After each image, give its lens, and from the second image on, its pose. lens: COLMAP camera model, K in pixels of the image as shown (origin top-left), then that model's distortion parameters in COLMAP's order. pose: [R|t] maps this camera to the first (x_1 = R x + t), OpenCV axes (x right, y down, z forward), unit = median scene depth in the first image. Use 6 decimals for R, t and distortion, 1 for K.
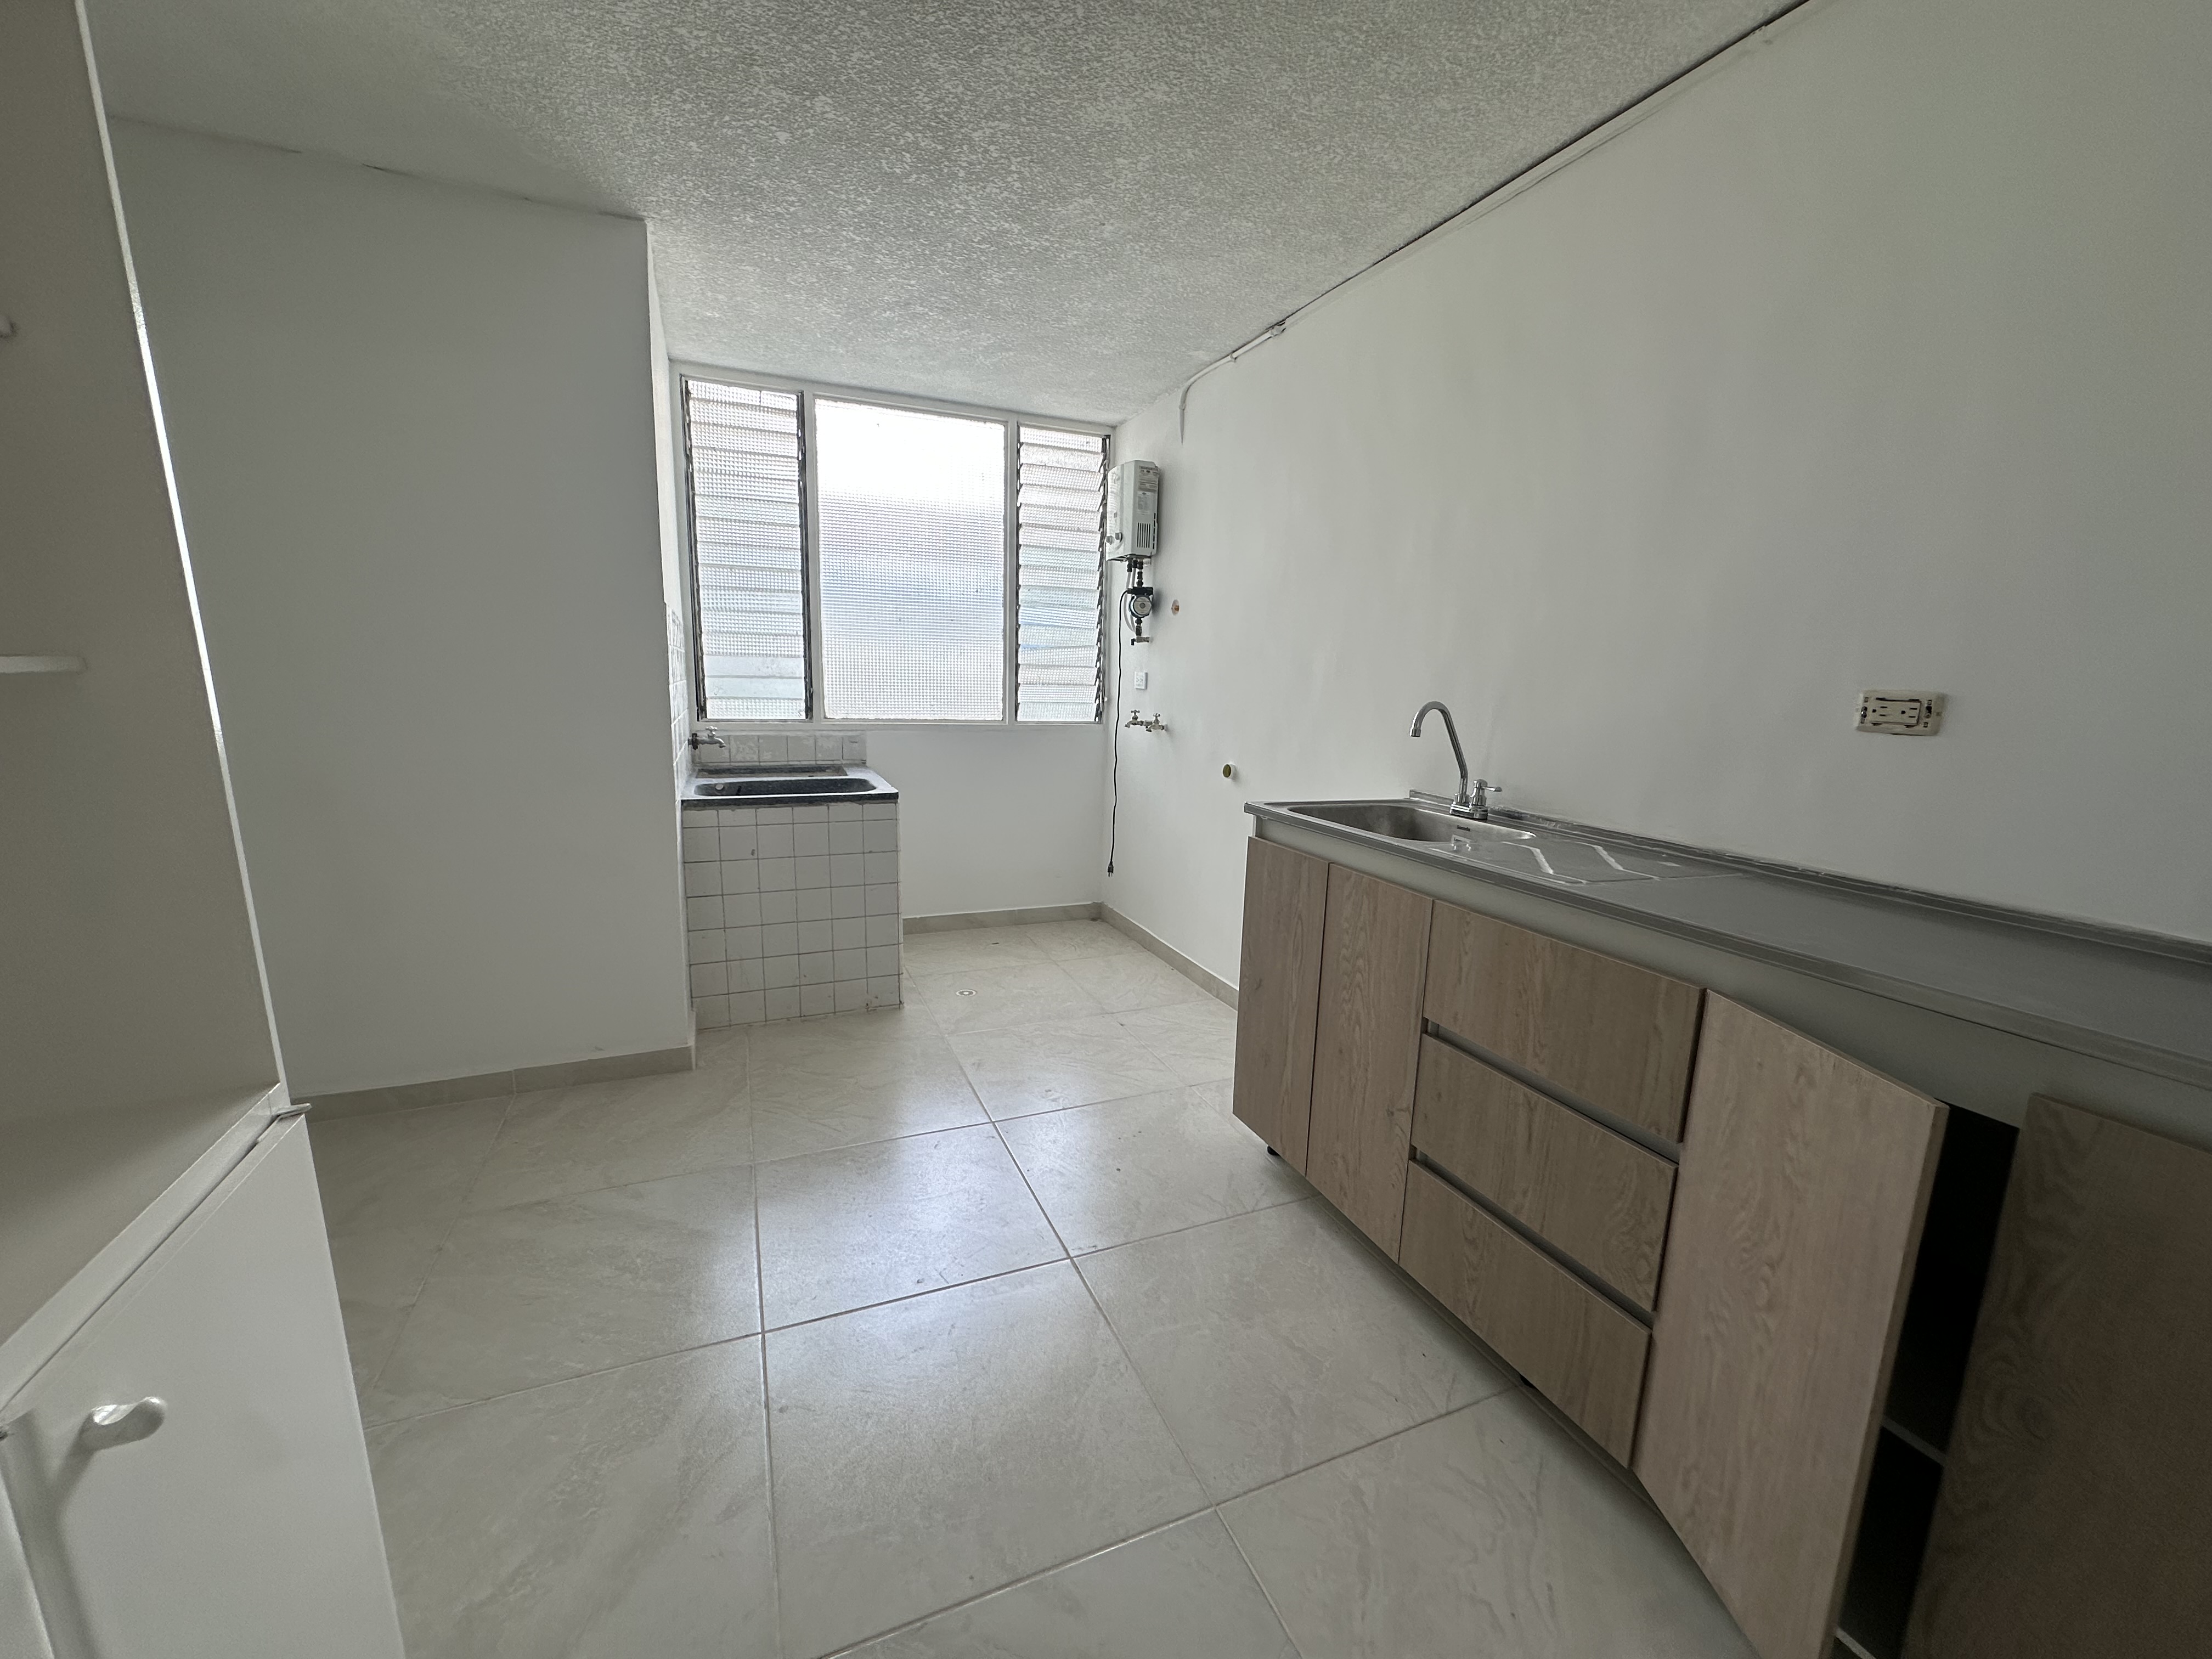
lens RADIAL K [[881.0, 0, 1109.0], [0, 881.0, 824.1], [0, 0, 1]] dist [-0.002593, 0.000318]
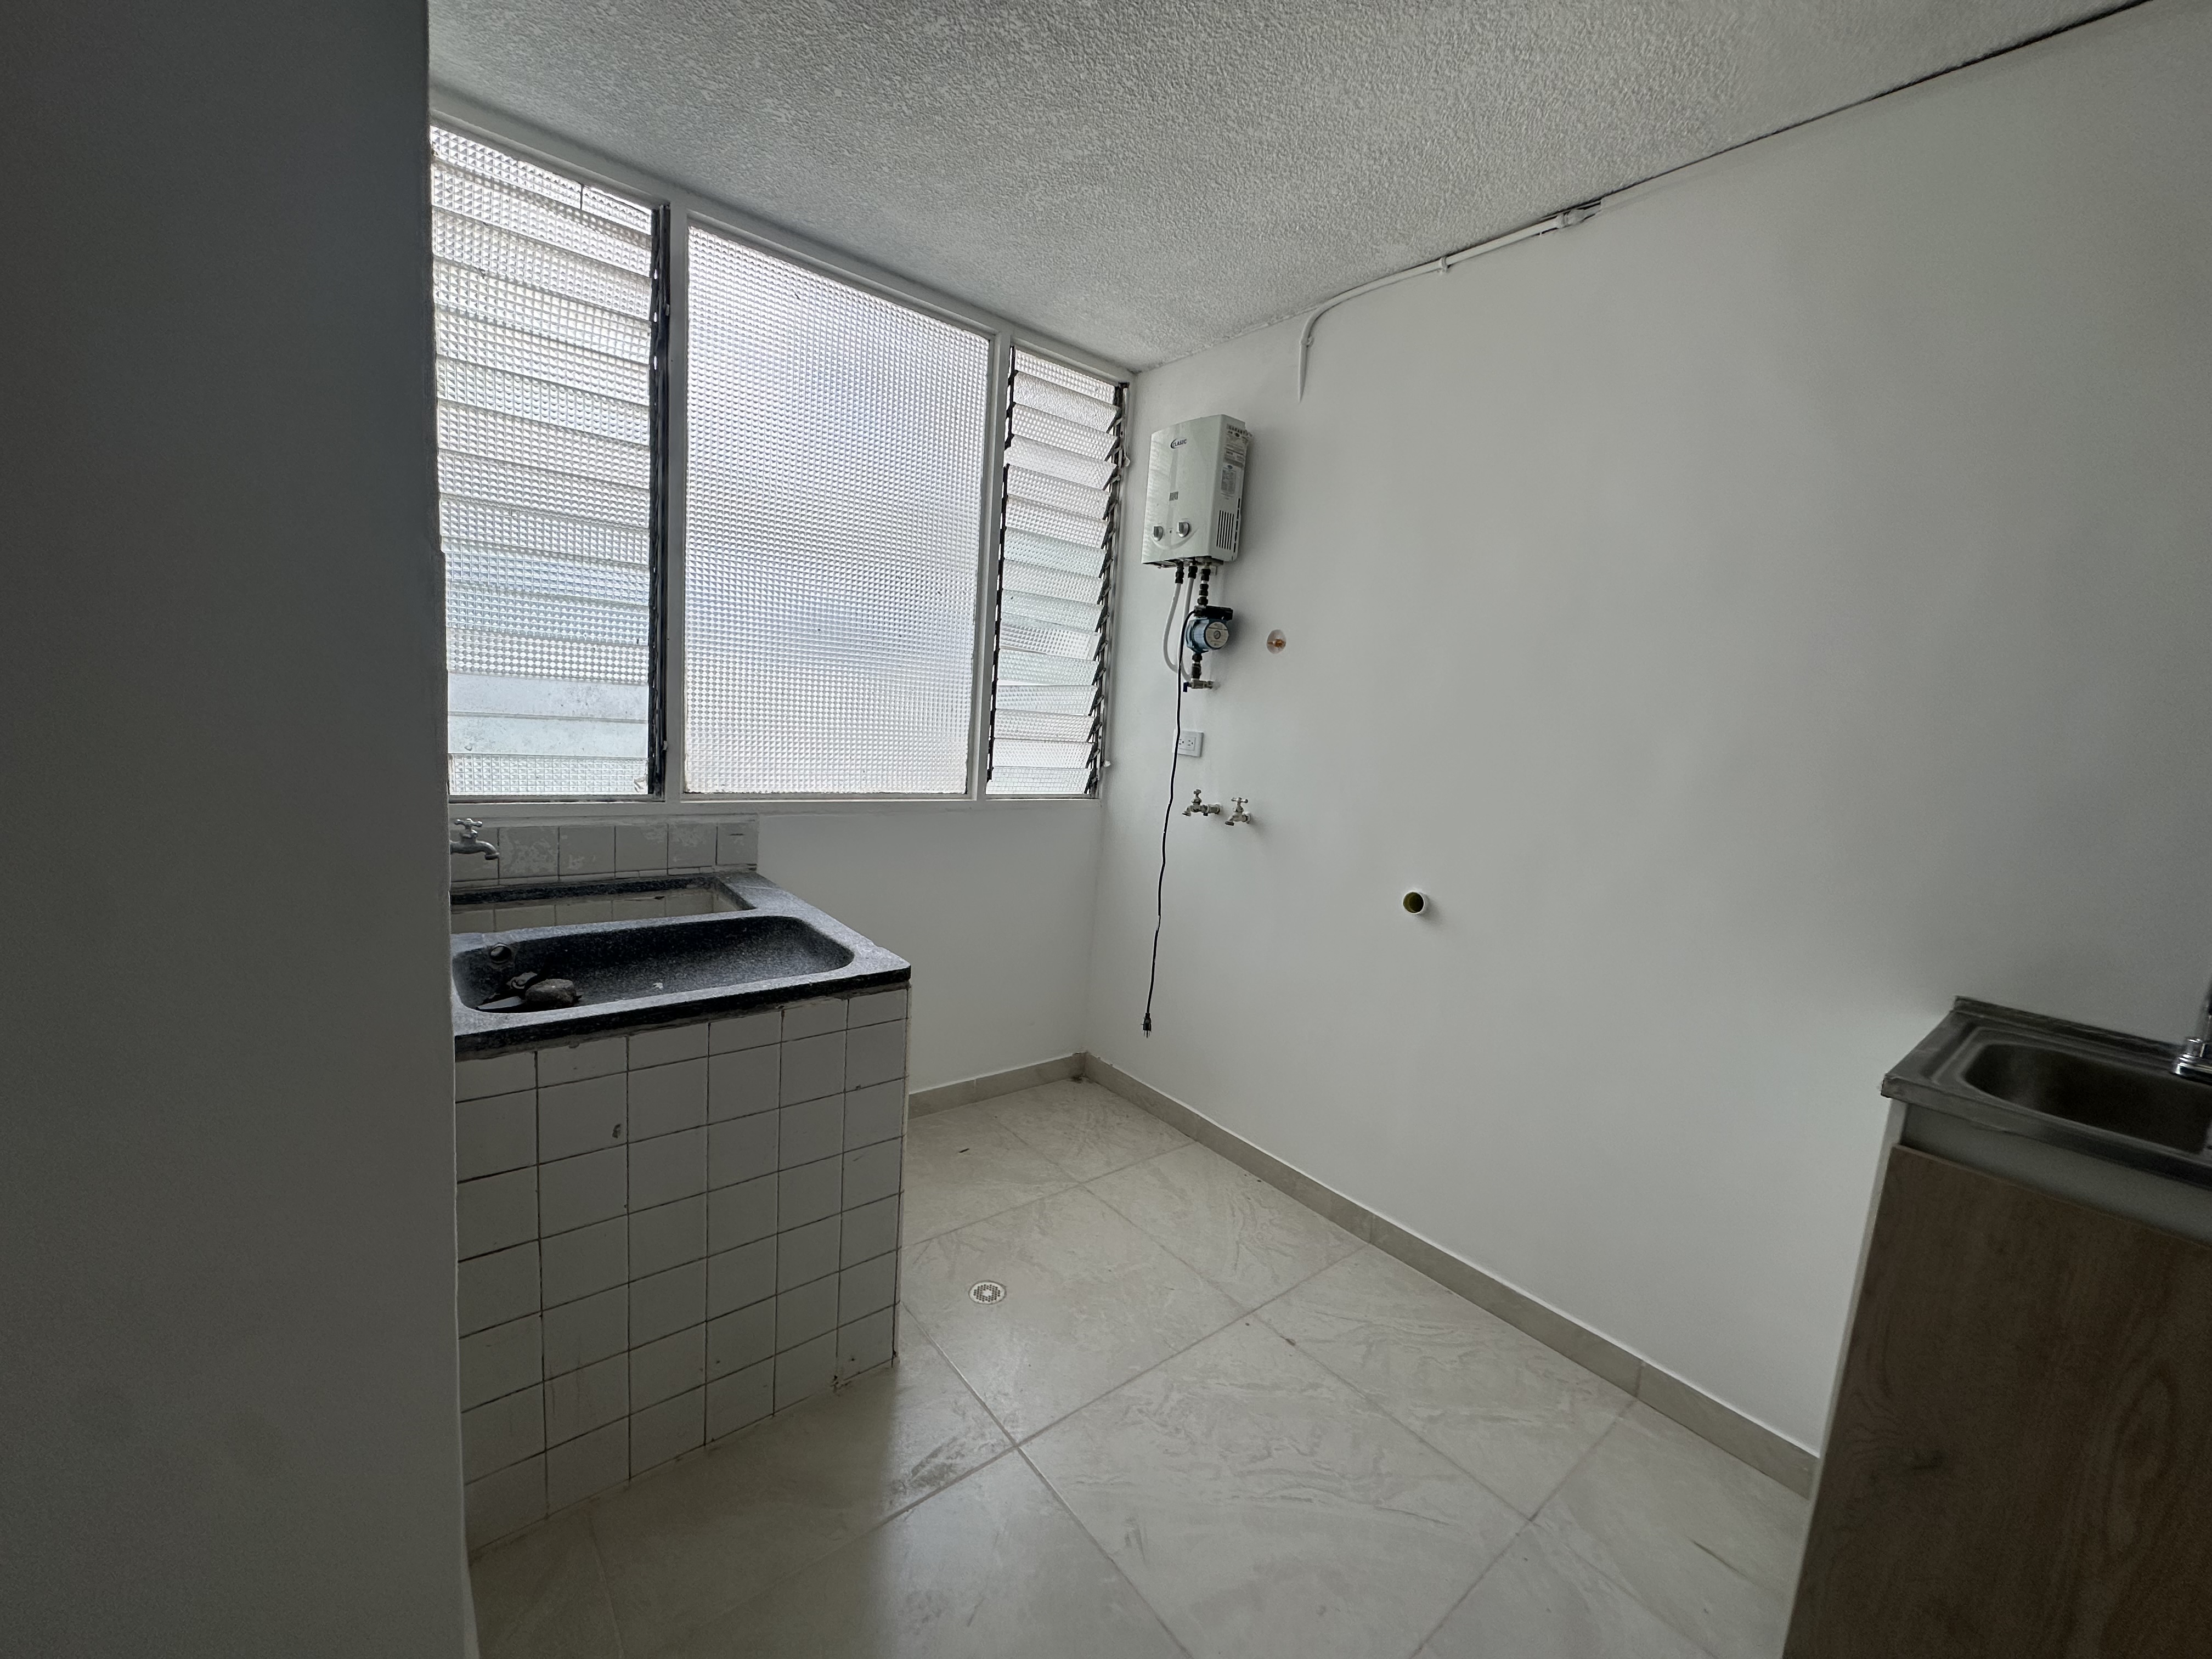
lens RADIAL K [[881.0, 0, 1108.1], [0, 881.0, 826.6], [0, 0, 1]] dist [-0.002593, 0.000318]
pose [[0.957120, 0.006554, 0.289618, -0.235743], [-0.000304, 0.999766, -0.021621, -0.090354], [-0.289692, 0.020606, 0.956898, 0.395744]]
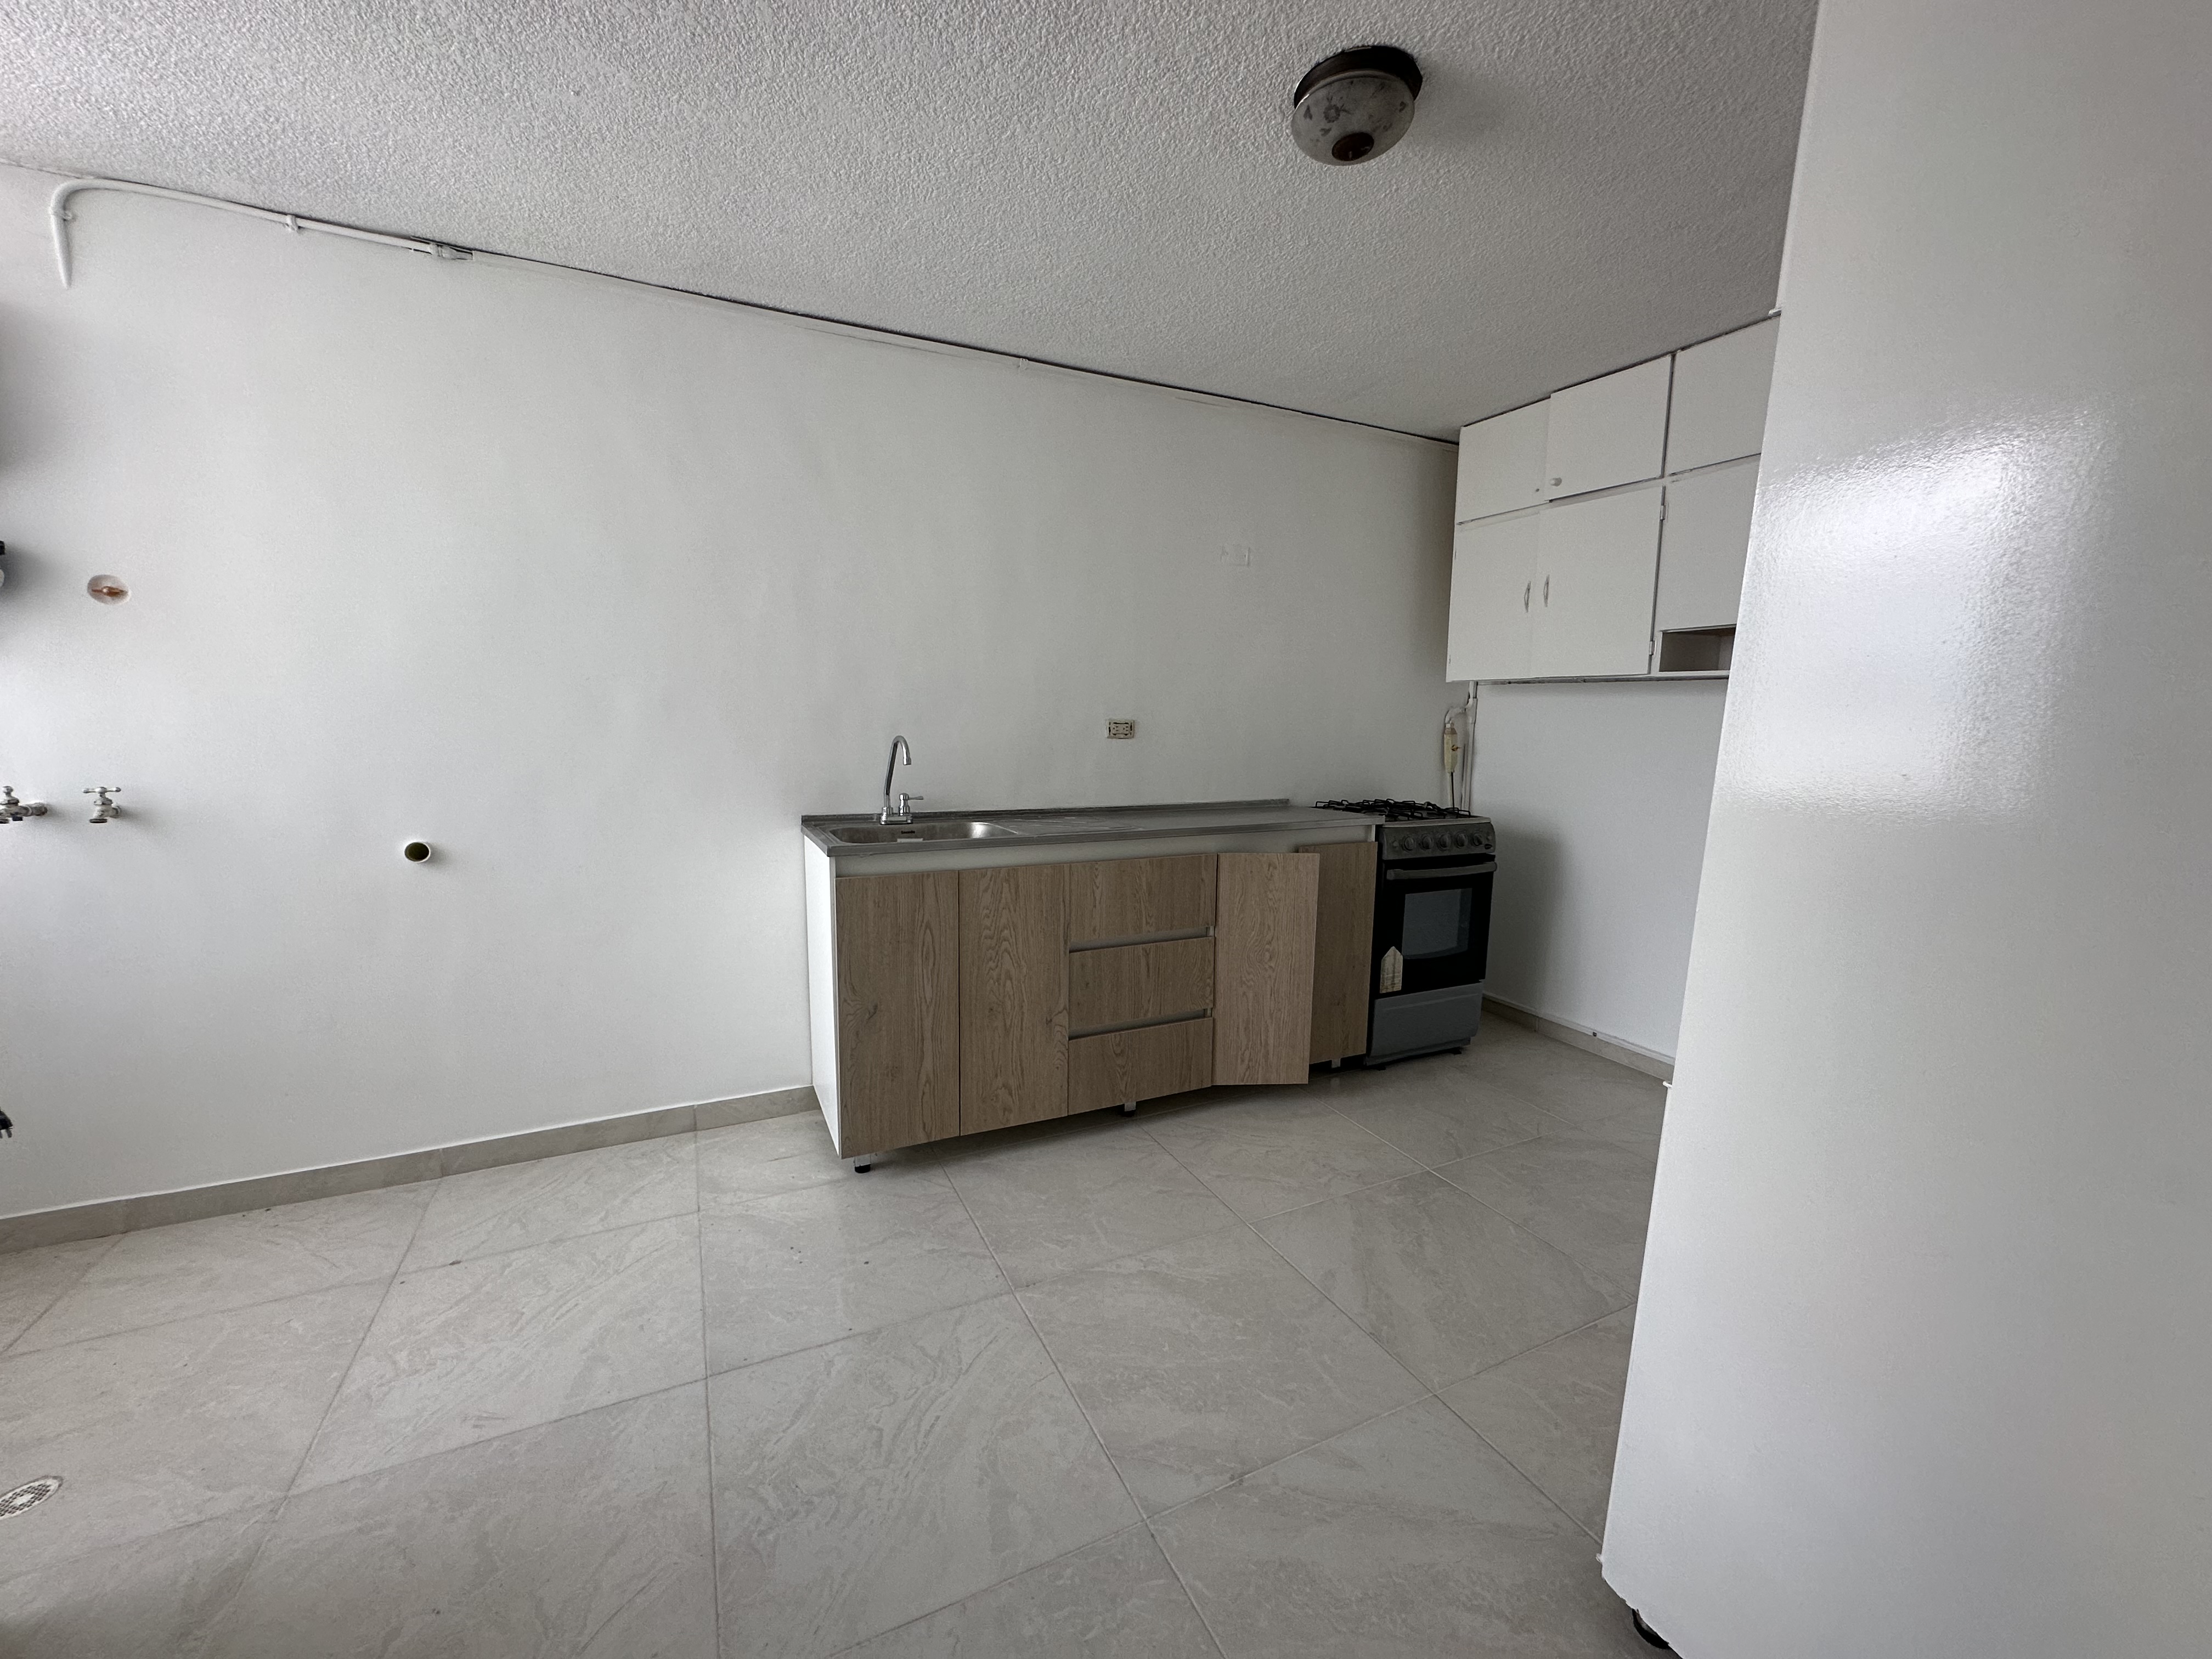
lens RADIAL K [[881.0, 0, 1101.8], [0, 881.0, 827.7], [0, 0, 1]] dist [-0.002593, 0.000318]
pose [[-0.045139, -0.158591, 0.986312, -0.501240], [0.155158, 0.974224, 0.163748, -0.096270], [-0.986858, 0.160426, -0.019369, 0.425588]]
